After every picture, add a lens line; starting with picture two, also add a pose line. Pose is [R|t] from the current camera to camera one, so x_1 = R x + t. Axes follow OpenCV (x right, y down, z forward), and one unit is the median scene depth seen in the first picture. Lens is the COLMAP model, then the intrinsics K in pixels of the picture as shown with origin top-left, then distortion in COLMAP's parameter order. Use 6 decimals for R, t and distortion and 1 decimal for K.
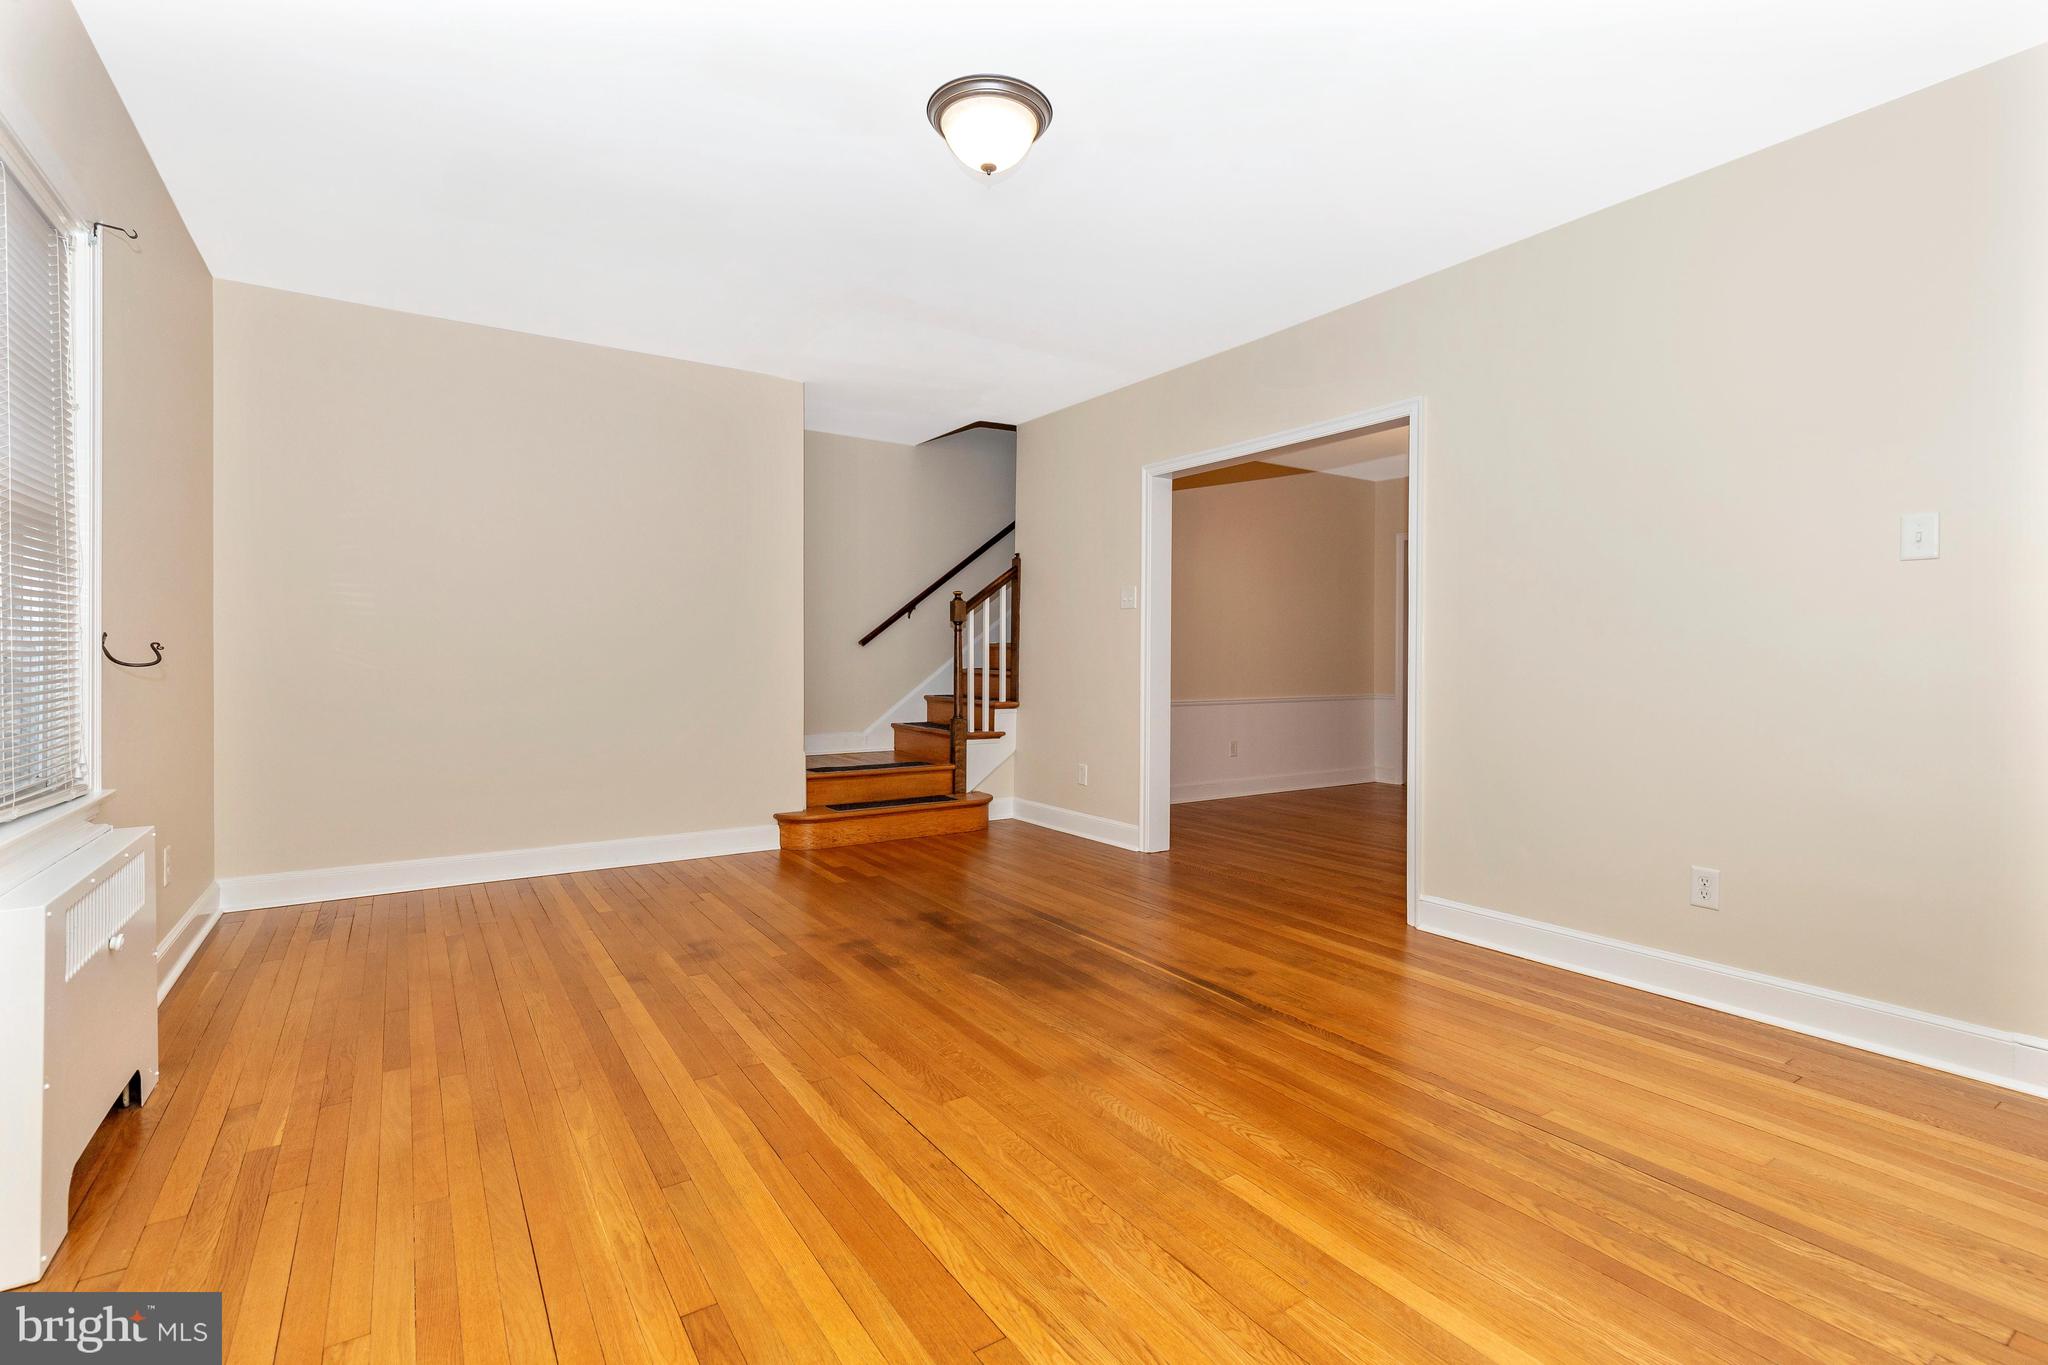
lens RADIAL K [[927.6, 0, 1021.6], [0, 927.6, 664.9], [0, 0, 1]] dist [0.010802, -0.000065]
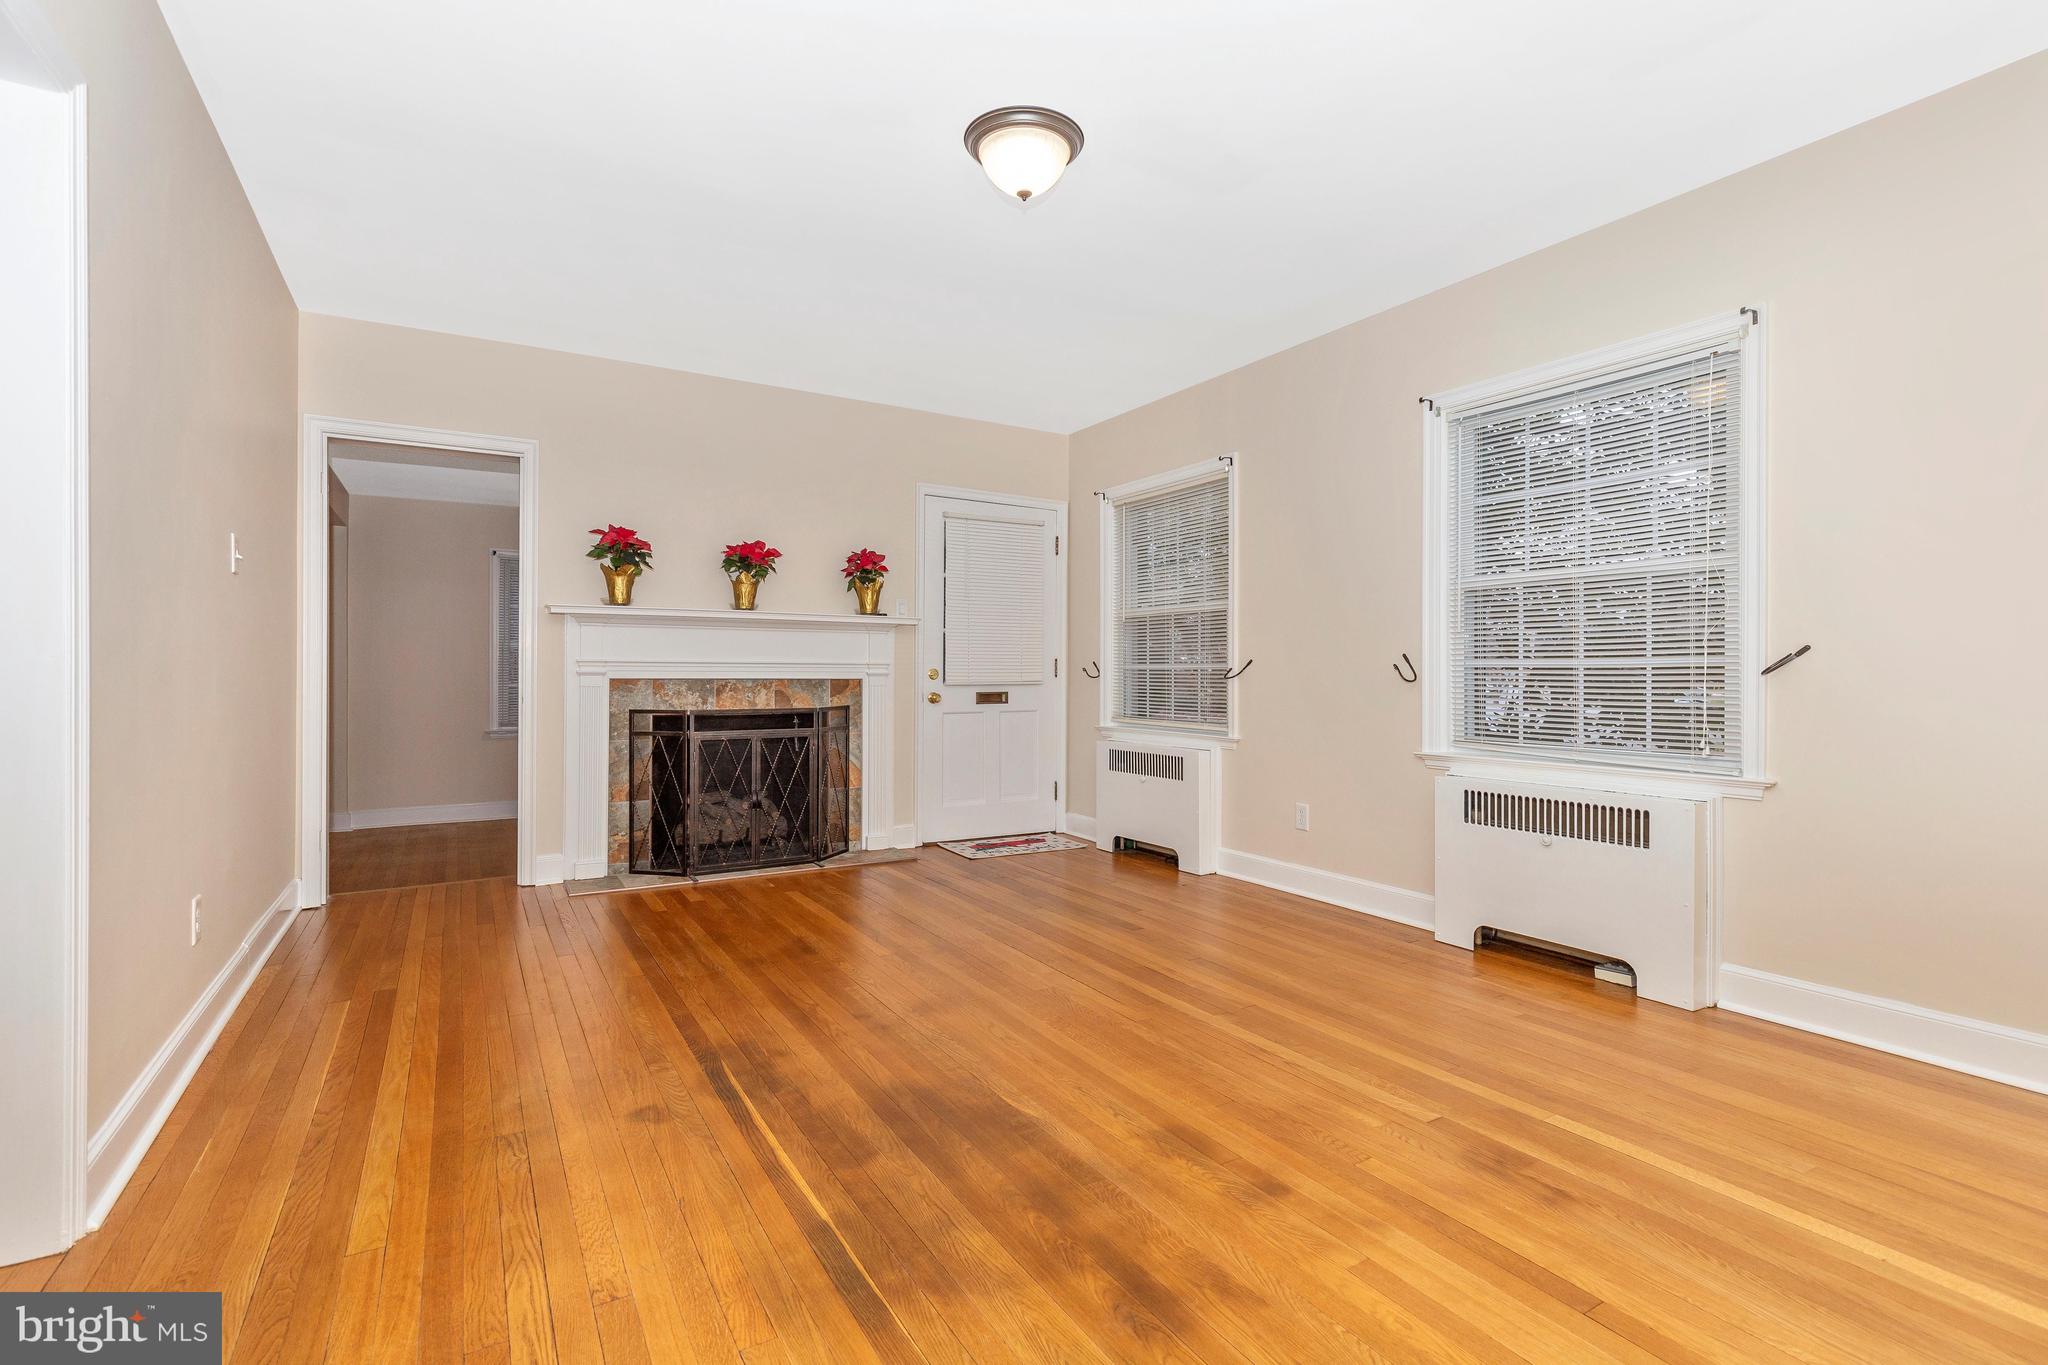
lens RADIAL K [[927.6, 0, 1021.6], [0, 927.6, 664.9], [0, 0, 1]] dist [0.010802, -0.000065]
pose [[-0.998936, -0.006992, 0.045584, -0.069782], [-0.006746, 0.999962, 0.005554, -0.008916], [-0.045621, 0.005241, -0.998945, 1.708788]]
